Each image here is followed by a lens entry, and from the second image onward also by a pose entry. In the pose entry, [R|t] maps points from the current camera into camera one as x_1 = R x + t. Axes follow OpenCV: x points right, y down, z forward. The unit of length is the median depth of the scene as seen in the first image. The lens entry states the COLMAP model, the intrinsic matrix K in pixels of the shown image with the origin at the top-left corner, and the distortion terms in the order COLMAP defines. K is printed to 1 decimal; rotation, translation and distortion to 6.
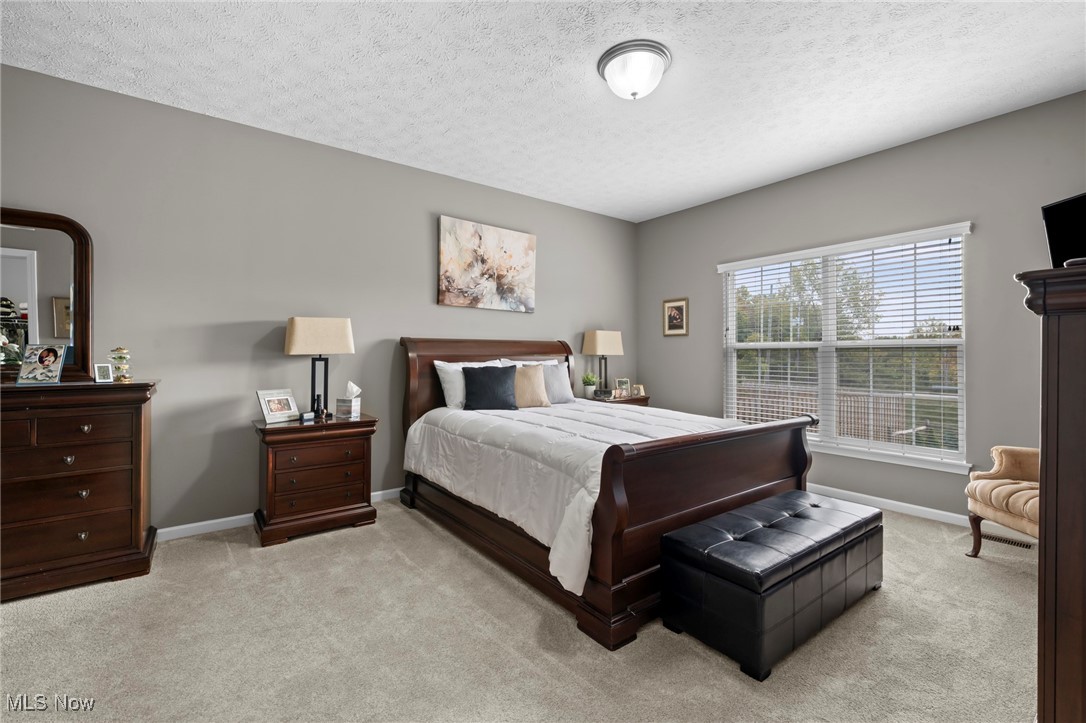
lens RADIAL K [[462.7, 0, 543.0], [0, 462.7, 361.5], [0, 0, 1]] dist [0.001242, -0.000064]
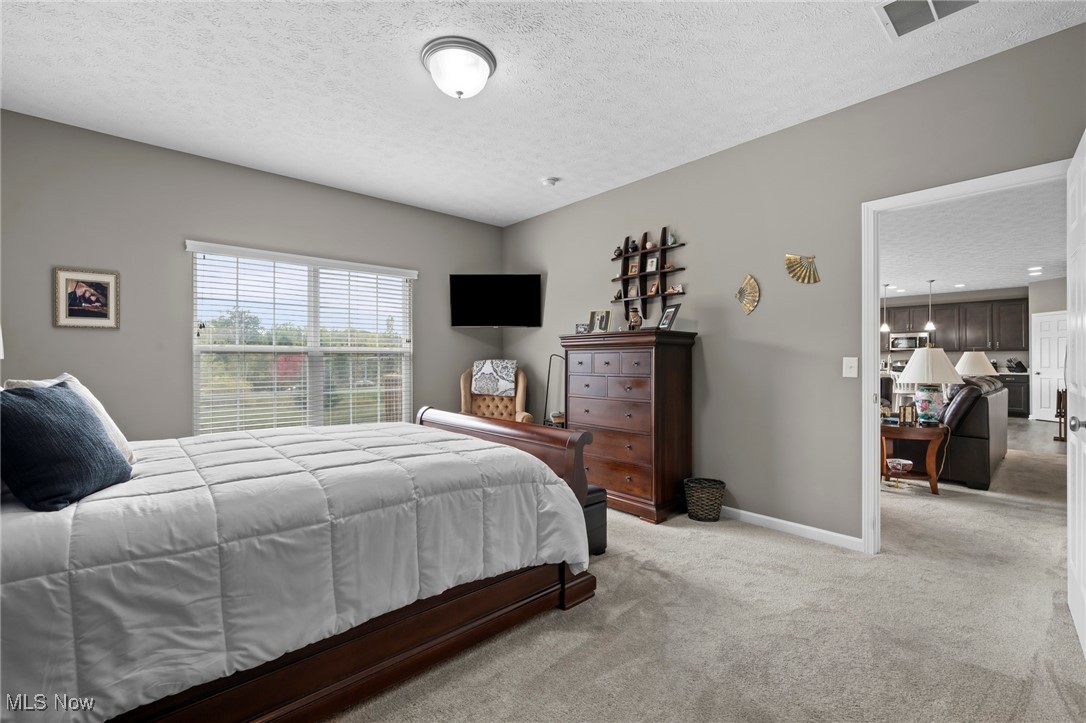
lens RADIAL K [[462.7, 0, 543.0], [0, 462.7, 361.5], [0, 0, 1]] dist [0.001242, -0.000064]
pose [[-0.085206, -0.004248, 0.996354, -0.425207], [0.014103, 0.999886, 0.005469, -0.005910], [-0.996264, 0.014517, -0.085137, 0.485407]]
